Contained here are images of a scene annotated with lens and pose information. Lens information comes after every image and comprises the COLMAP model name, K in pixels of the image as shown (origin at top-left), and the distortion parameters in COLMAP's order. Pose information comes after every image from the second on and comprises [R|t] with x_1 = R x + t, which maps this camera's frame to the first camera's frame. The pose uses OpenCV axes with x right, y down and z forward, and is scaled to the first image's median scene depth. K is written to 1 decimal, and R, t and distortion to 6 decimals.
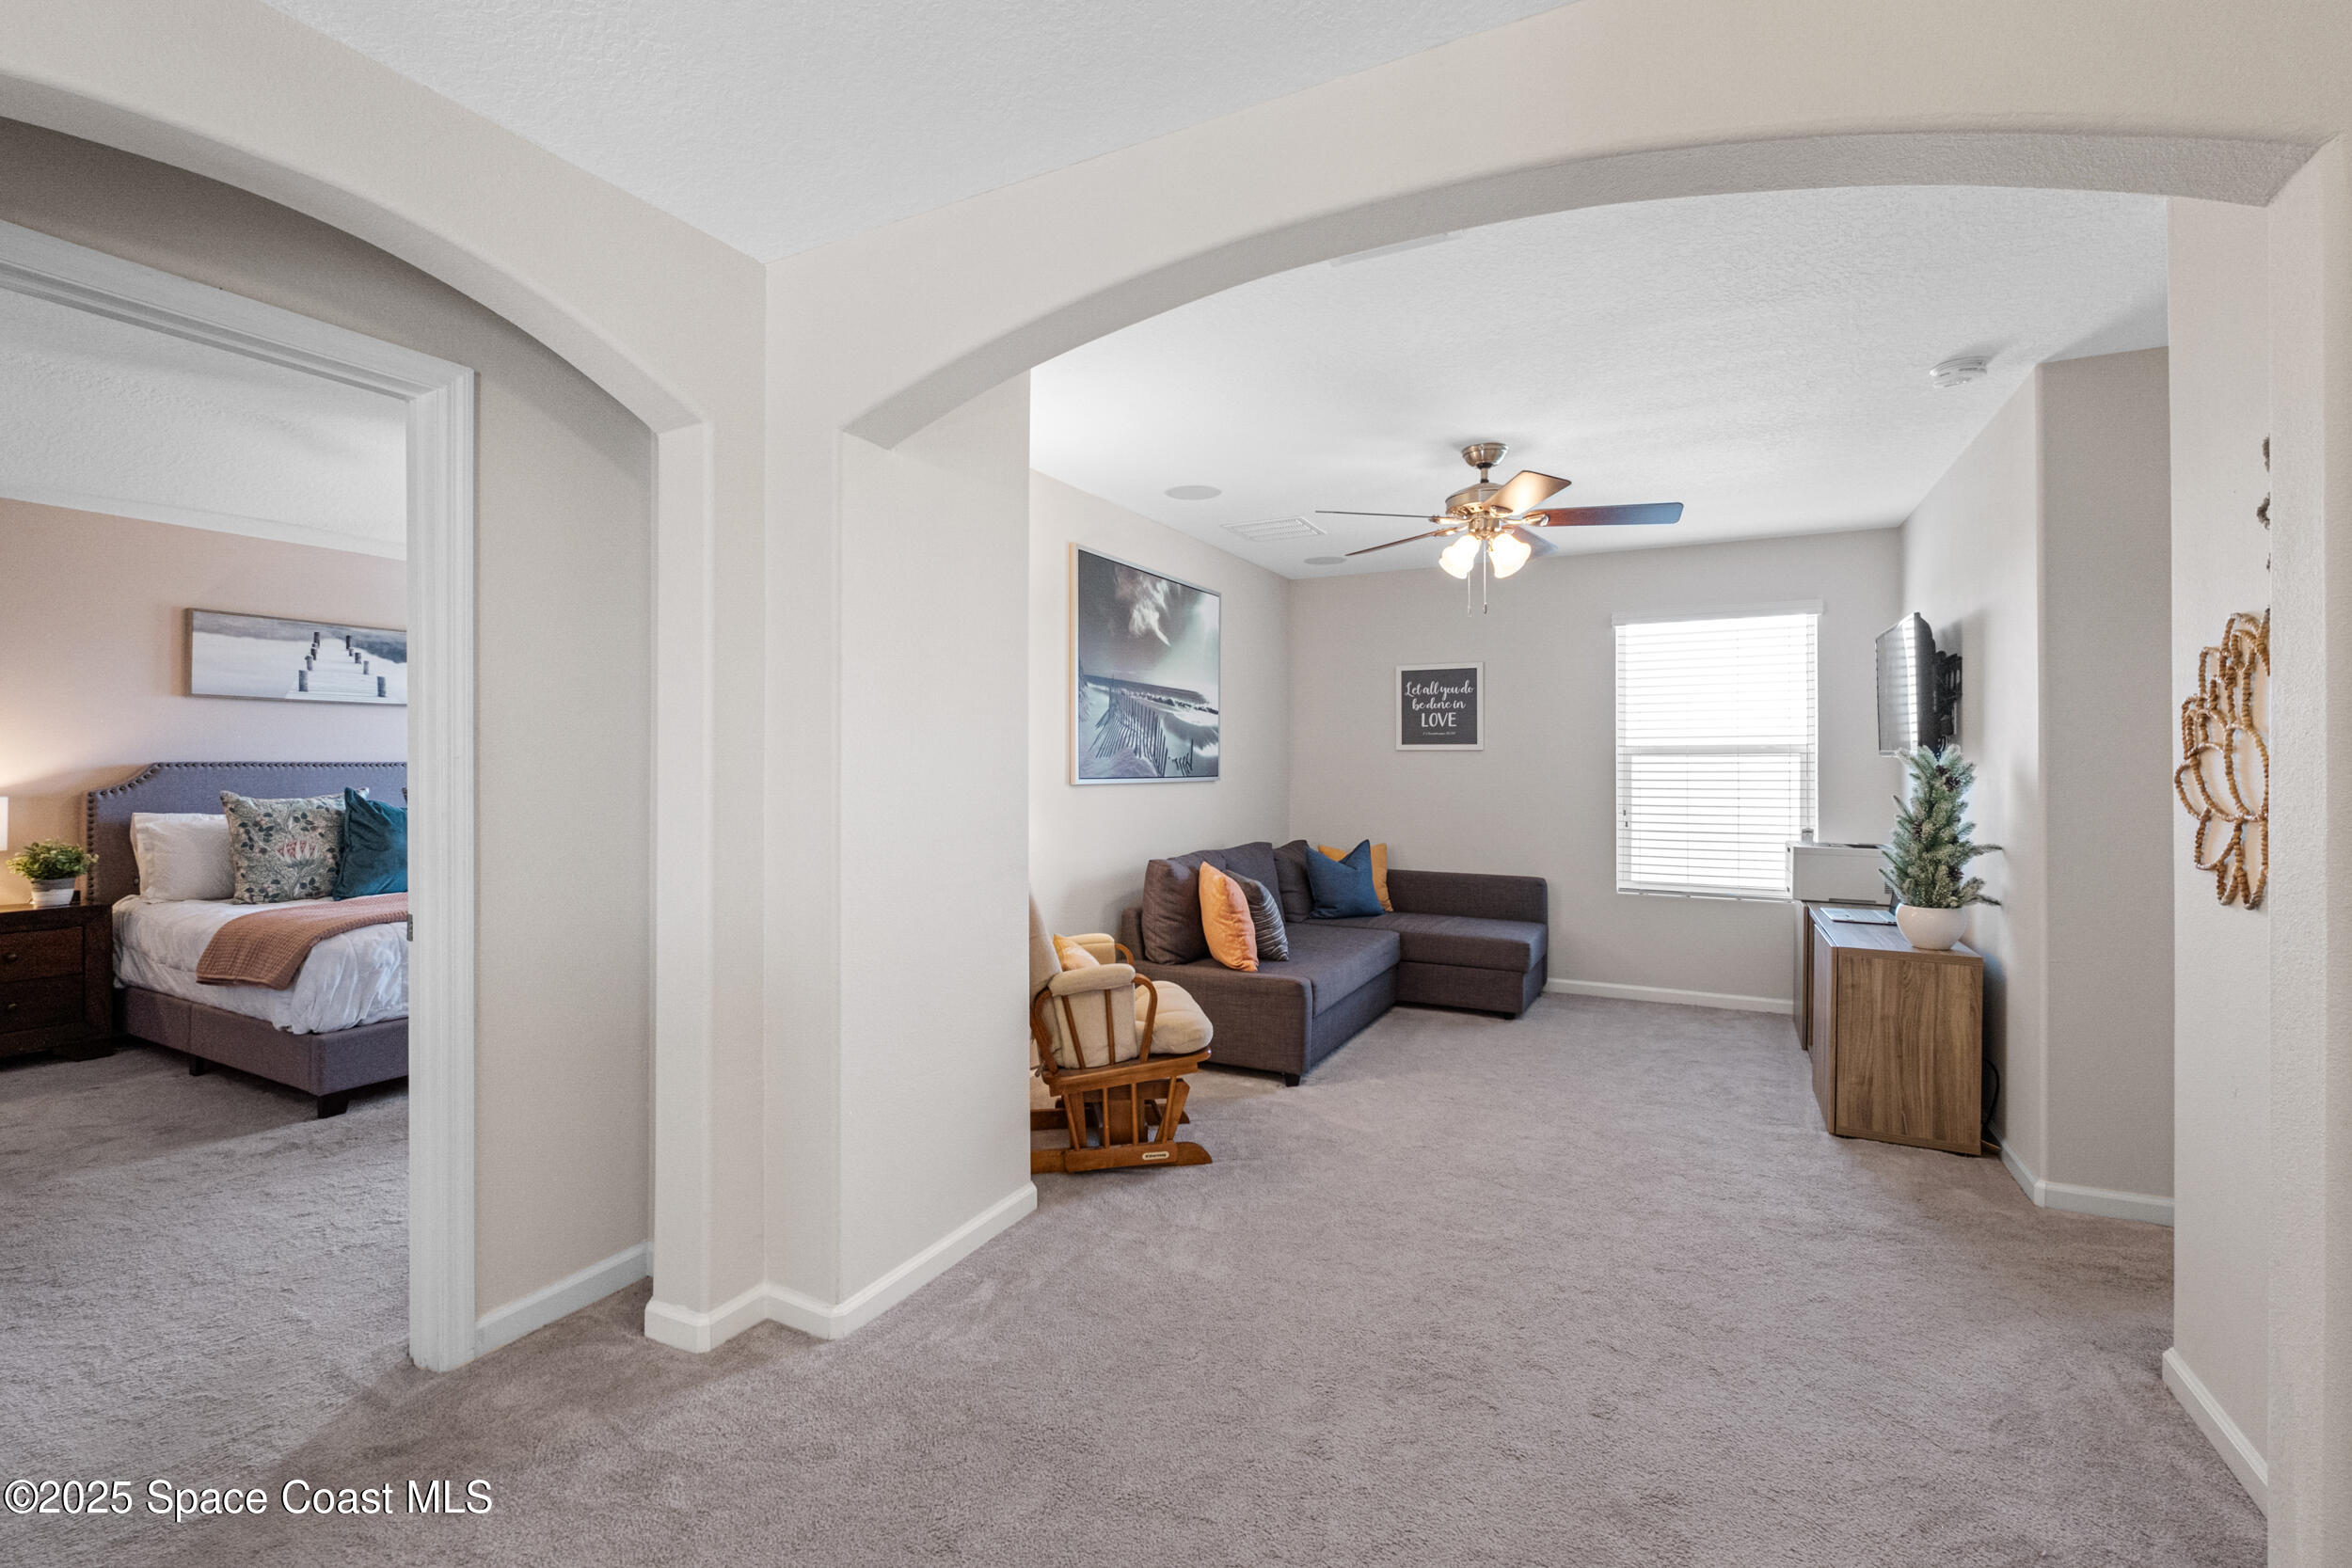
lens RADIAL K [[1027.3, 0, 1156.0], [0, 1027.3, 766.9], [0, 0, 1]] dist [-0.000056, 0.000550]
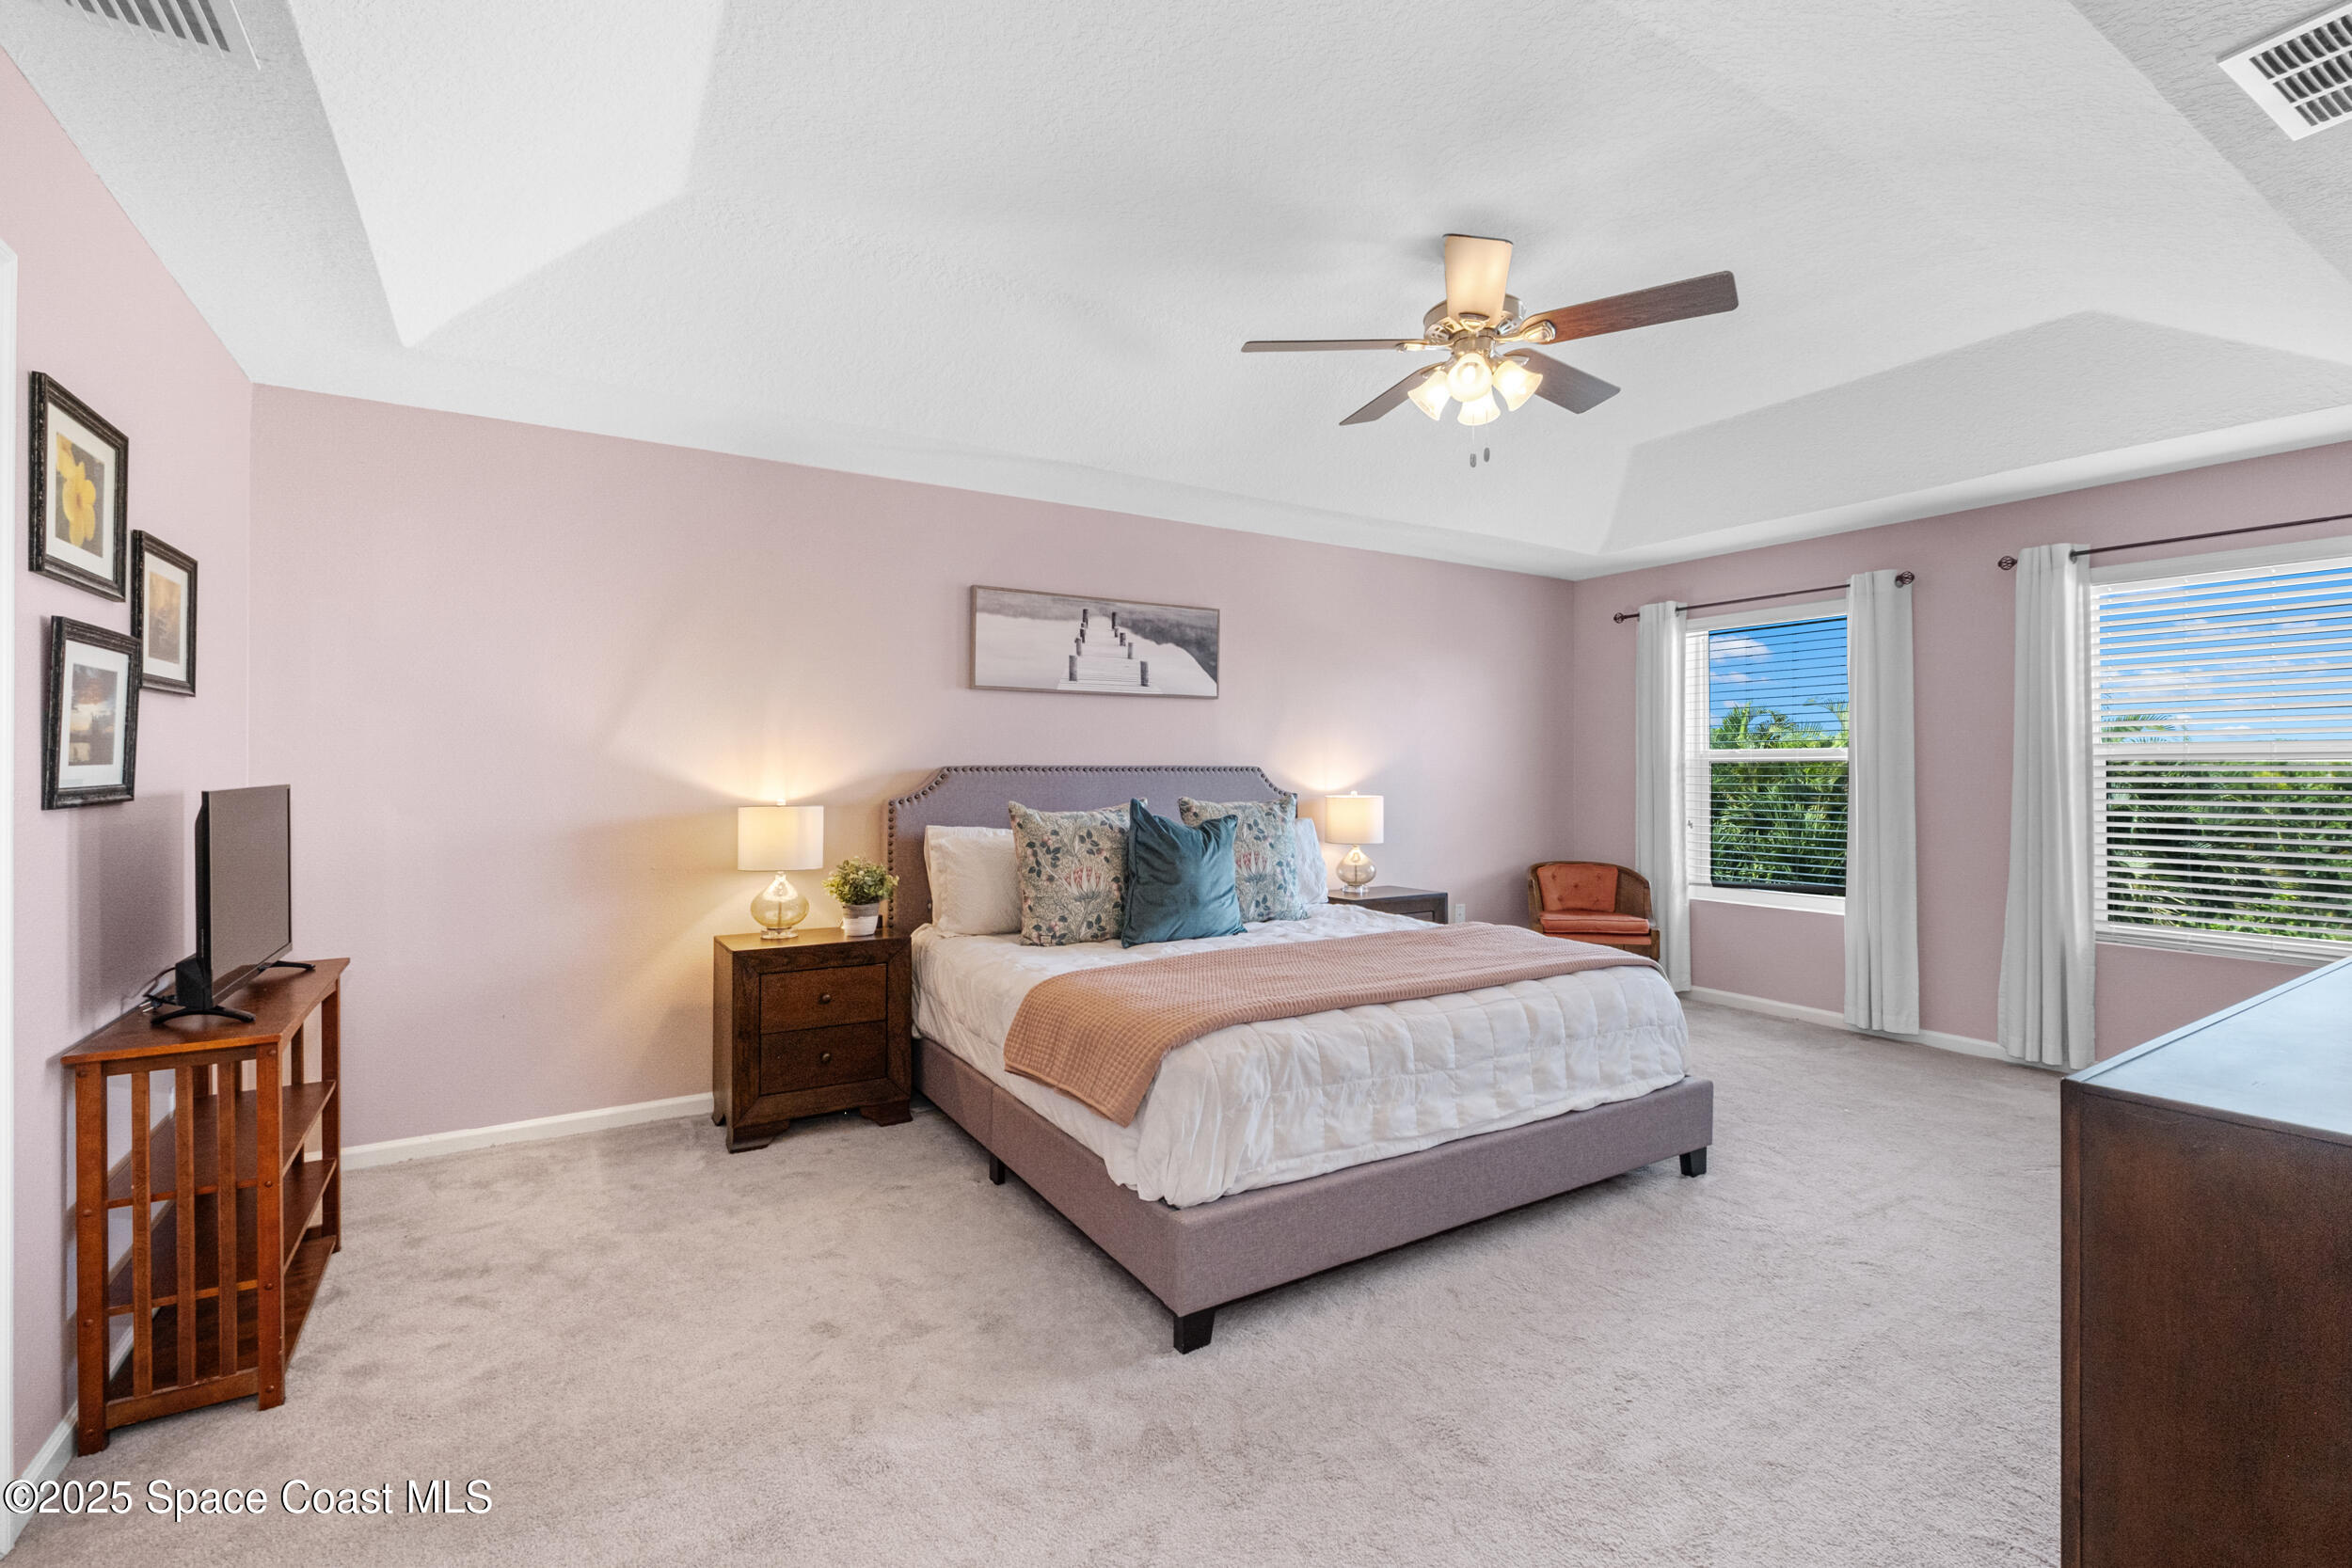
lens RADIAL K [[1027.3, 0, 1156.0], [0, 1027.3, 766.9], [0, 0, 1]] dist [-0.000056, 0.000550]
pose [[0.862588, -0.001320, -0.505906, -0.399237], [-0.001372, 0.999987, -0.004948, 0.000124], [0.505905, 0.004962, 0.862575, 0.360642]]
